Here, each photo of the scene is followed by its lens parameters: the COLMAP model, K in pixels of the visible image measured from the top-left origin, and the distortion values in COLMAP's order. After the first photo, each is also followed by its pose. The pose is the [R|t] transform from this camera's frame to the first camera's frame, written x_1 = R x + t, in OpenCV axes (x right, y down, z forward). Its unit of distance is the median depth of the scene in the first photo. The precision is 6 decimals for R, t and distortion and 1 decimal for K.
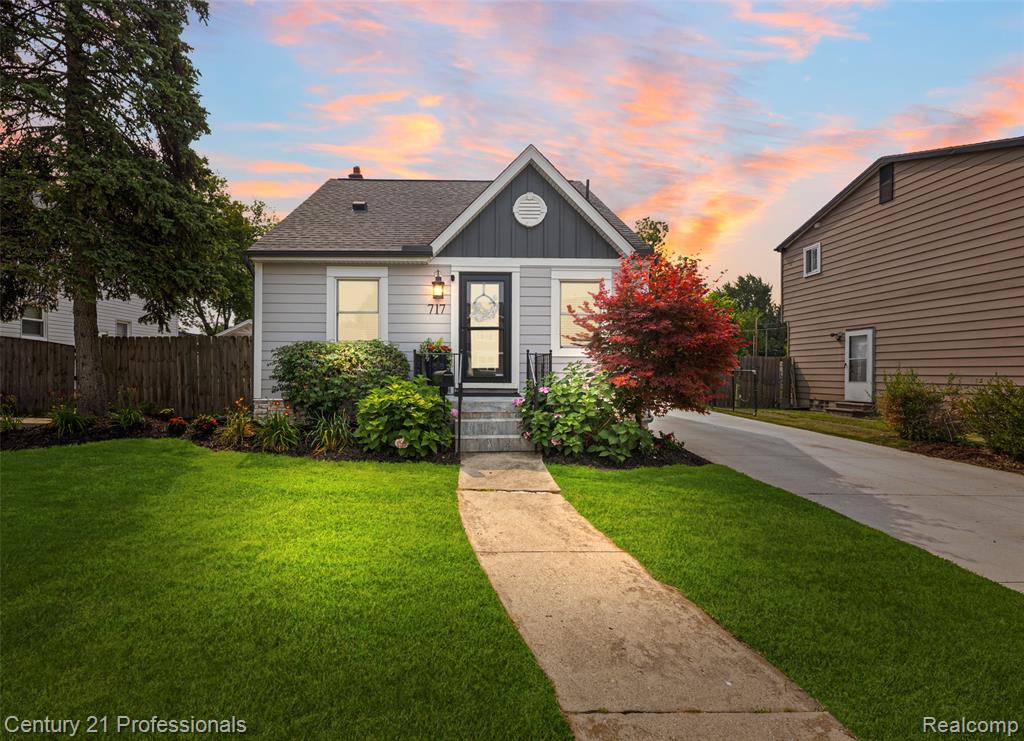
lens RADIAL K [[462.1, 0, 469.3], [0, 462.1, 373.7], [0, 0, 1]] dist [0.004683, 0.000317]
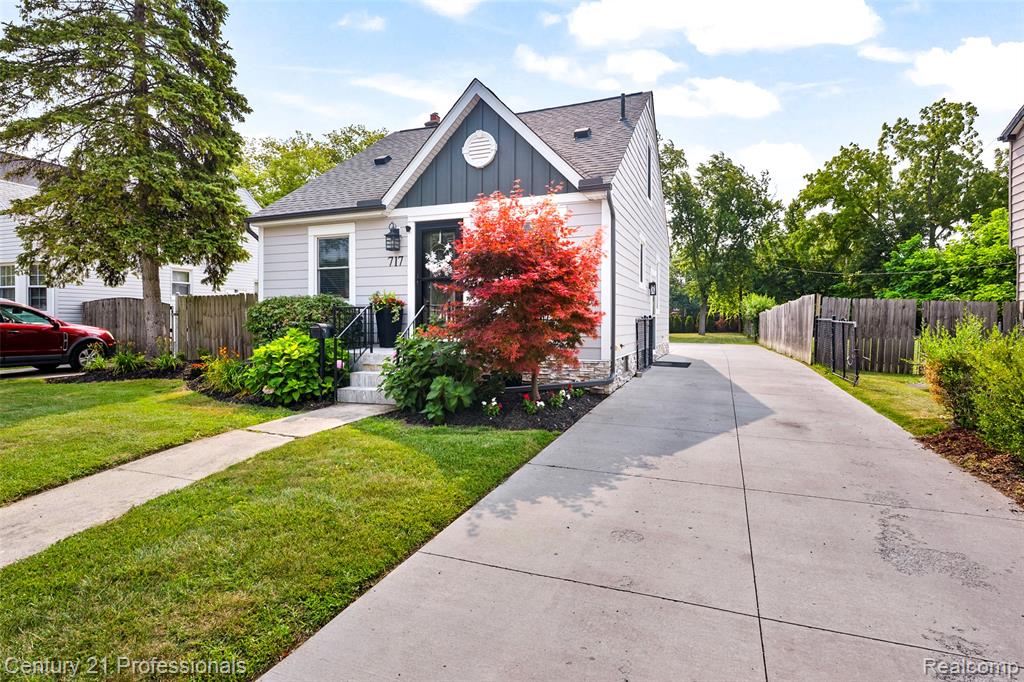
lens RADIAL K [[529.1, 0, 511.7], [0, 529.1, 339.0], [0, 0, 1]] dist [-0.001233, -0.000215]
pose [[0.925000, 0.007968, -0.379883, 0.596888], [0.002868, 0.999605, 0.027949, -0.003653], [0.379956, -0.026942, 0.924612, 0.033400]]
